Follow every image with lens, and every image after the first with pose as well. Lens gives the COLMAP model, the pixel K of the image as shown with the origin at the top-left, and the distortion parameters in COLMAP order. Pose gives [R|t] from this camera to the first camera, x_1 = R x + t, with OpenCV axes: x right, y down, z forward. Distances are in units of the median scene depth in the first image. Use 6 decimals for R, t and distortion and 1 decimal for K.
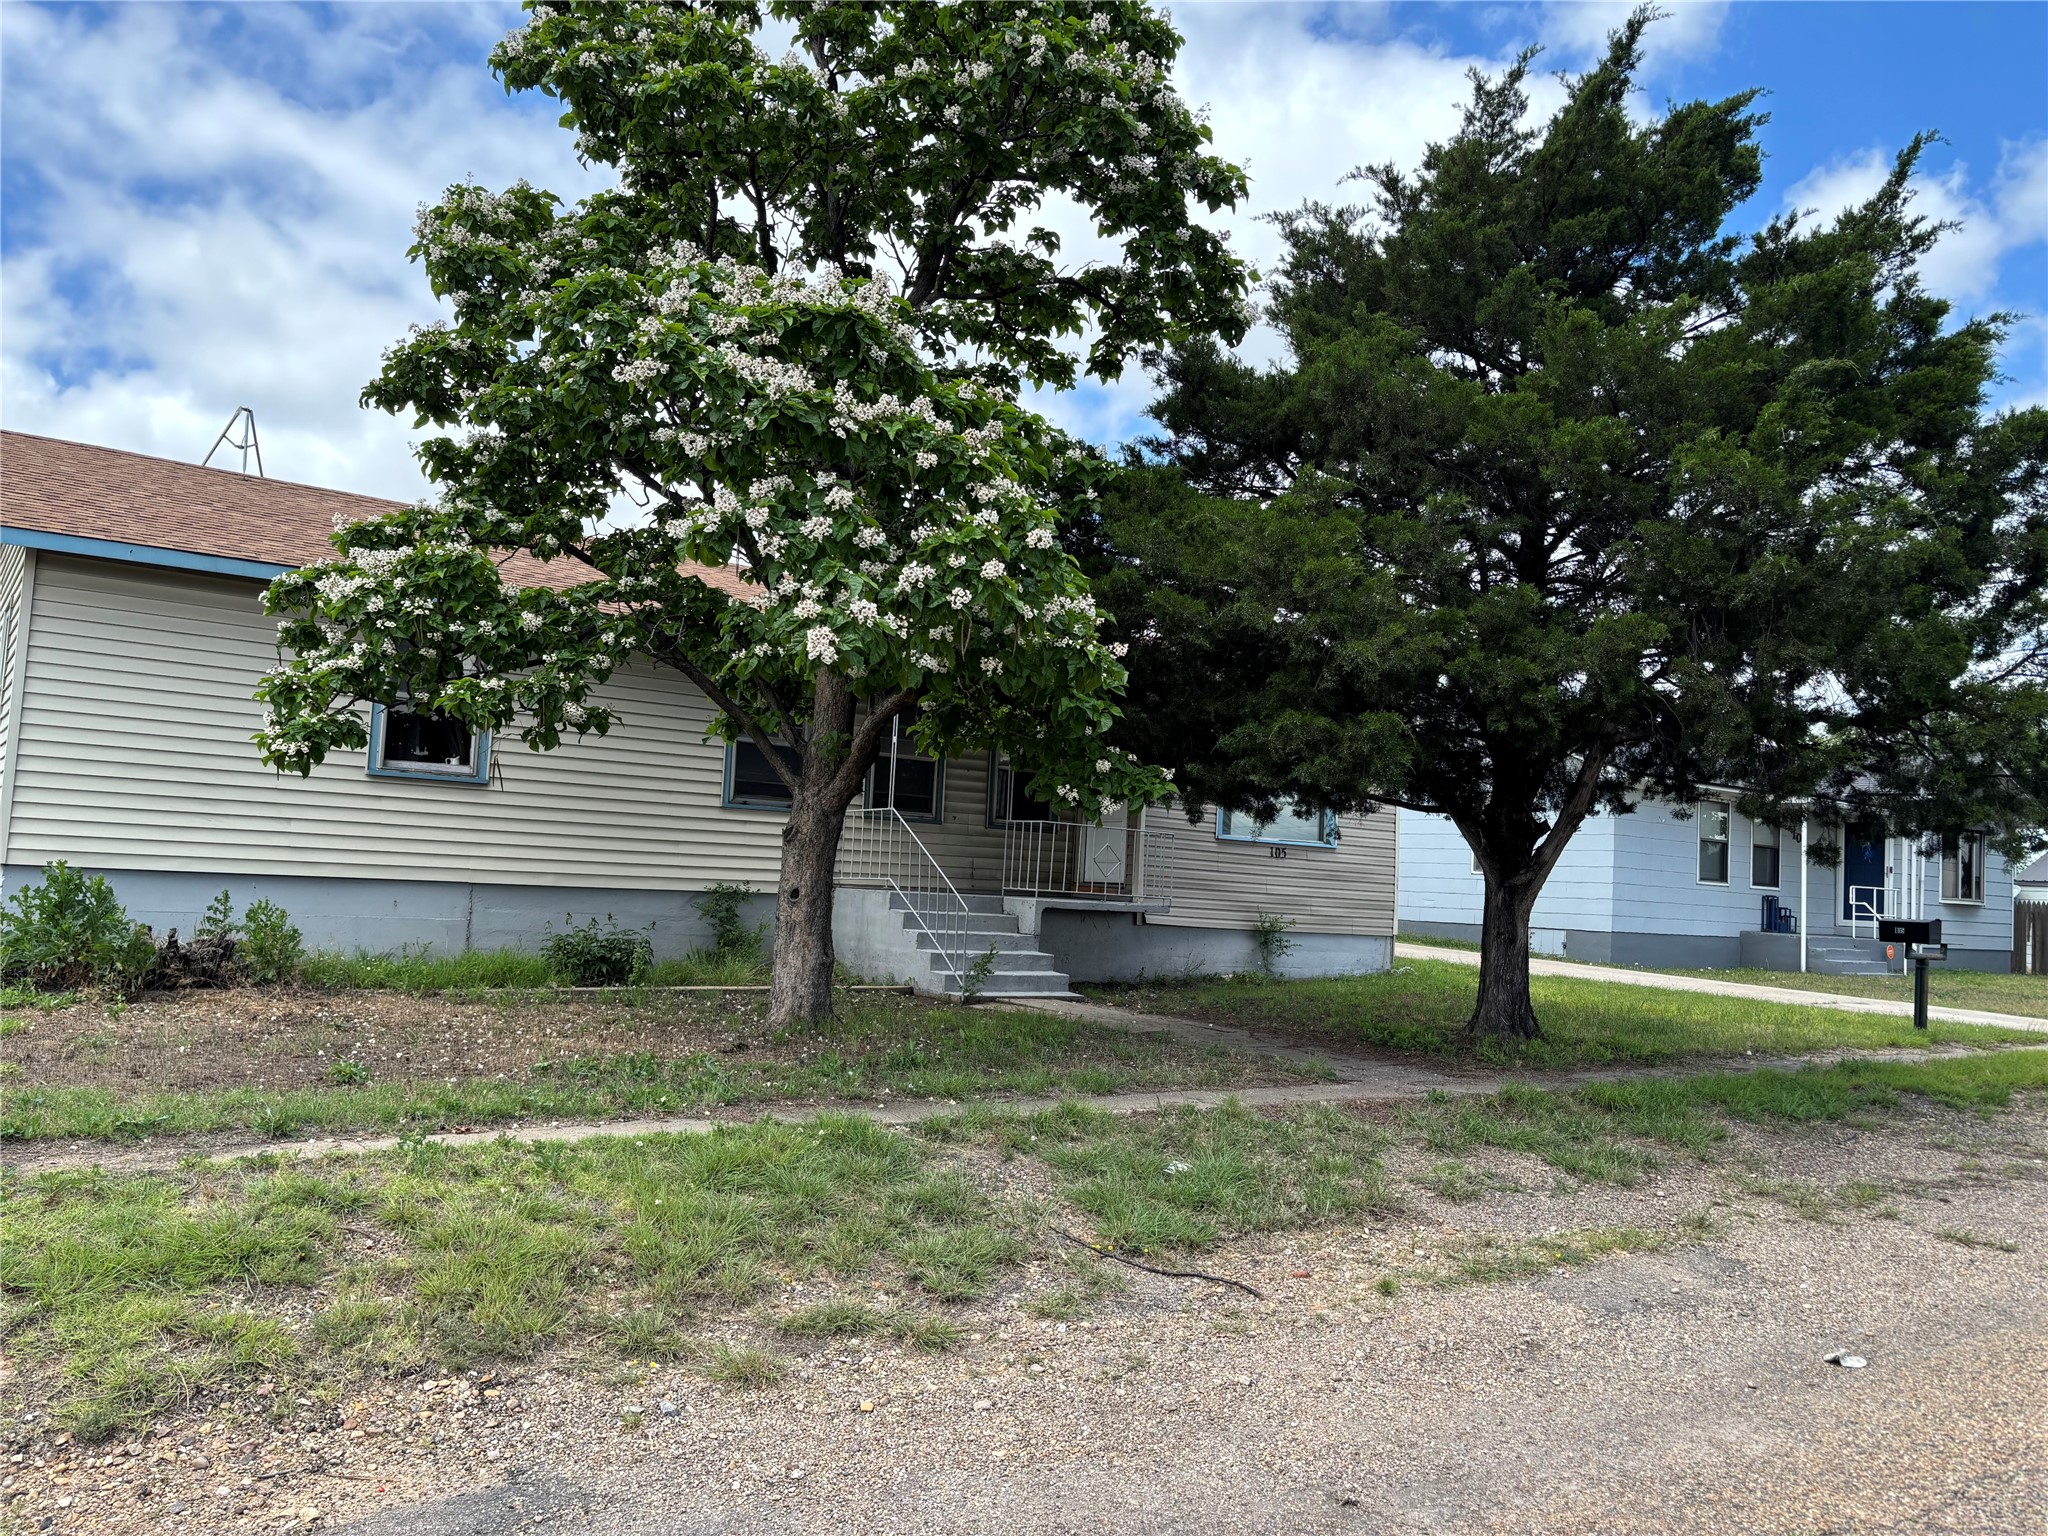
lens RADIAL K [[1523.9, 0, 1024.0], [0, 1523.9, 768.0], [0, 0, 1]] dist [0.124205, -0.114348]
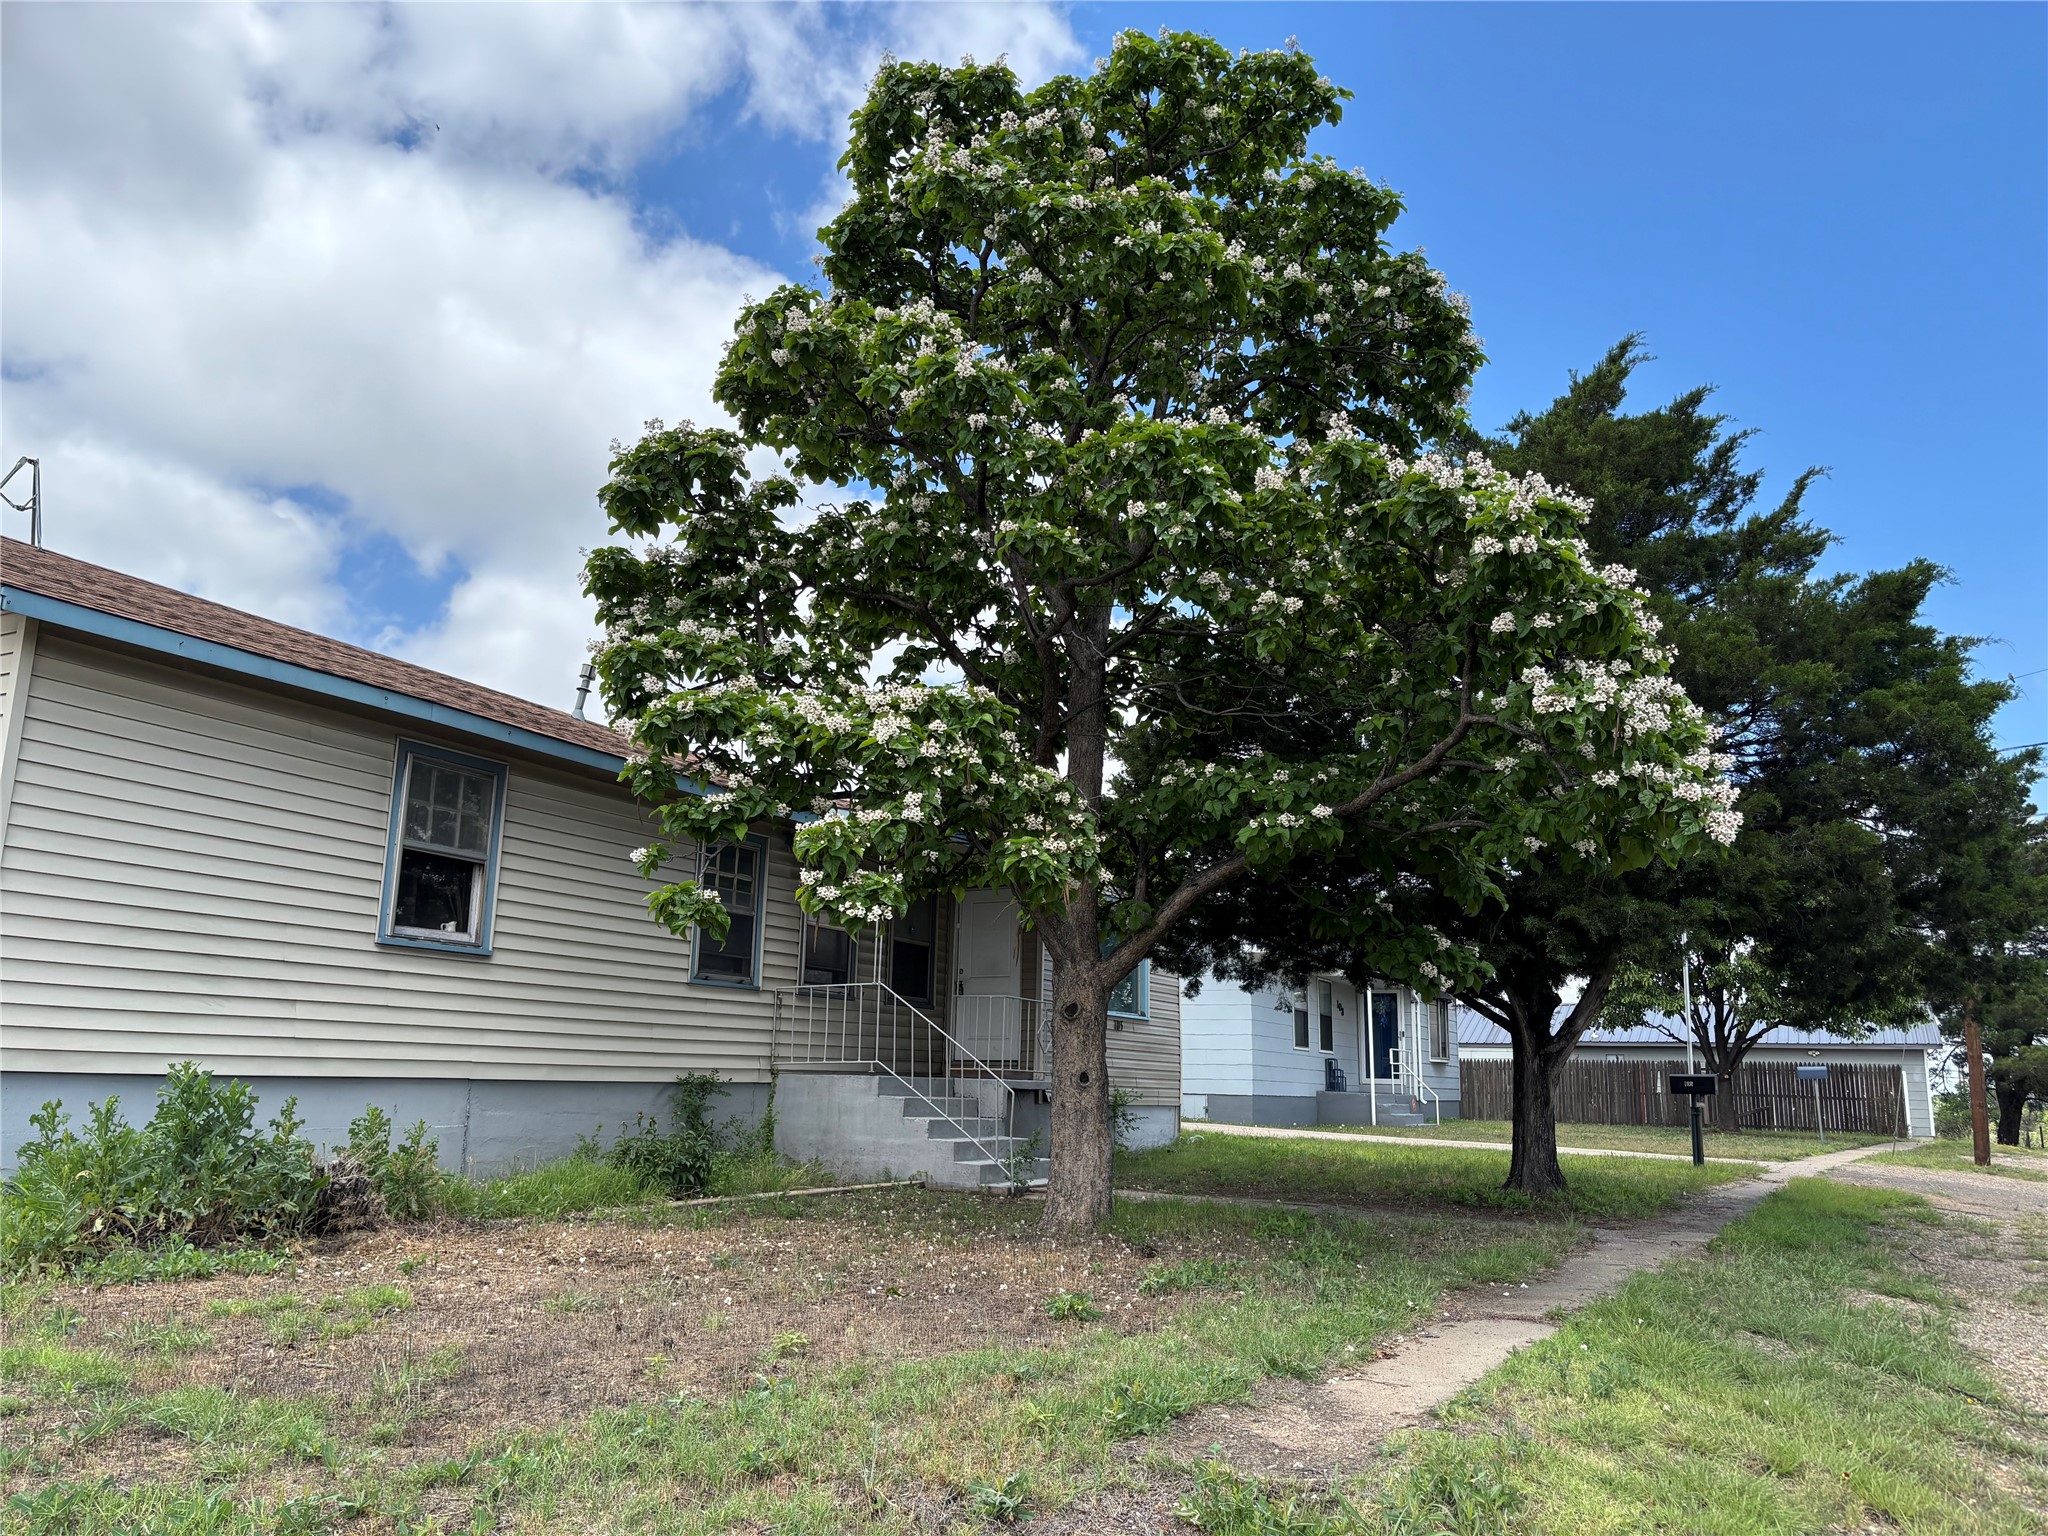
lens RADIAL K [[1523.9, 0, 1024.0], [0, 1523.9, 768.0], [0, 0, 1]] dist [0.124205, -0.114348]
pose [[0.889502, 0.062227, 0.452673, -0.435309], [-0.011233, 0.993362, -0.114479, 0.001804], [-0.456792, 0.096745, 0.884297, 0.127479]]
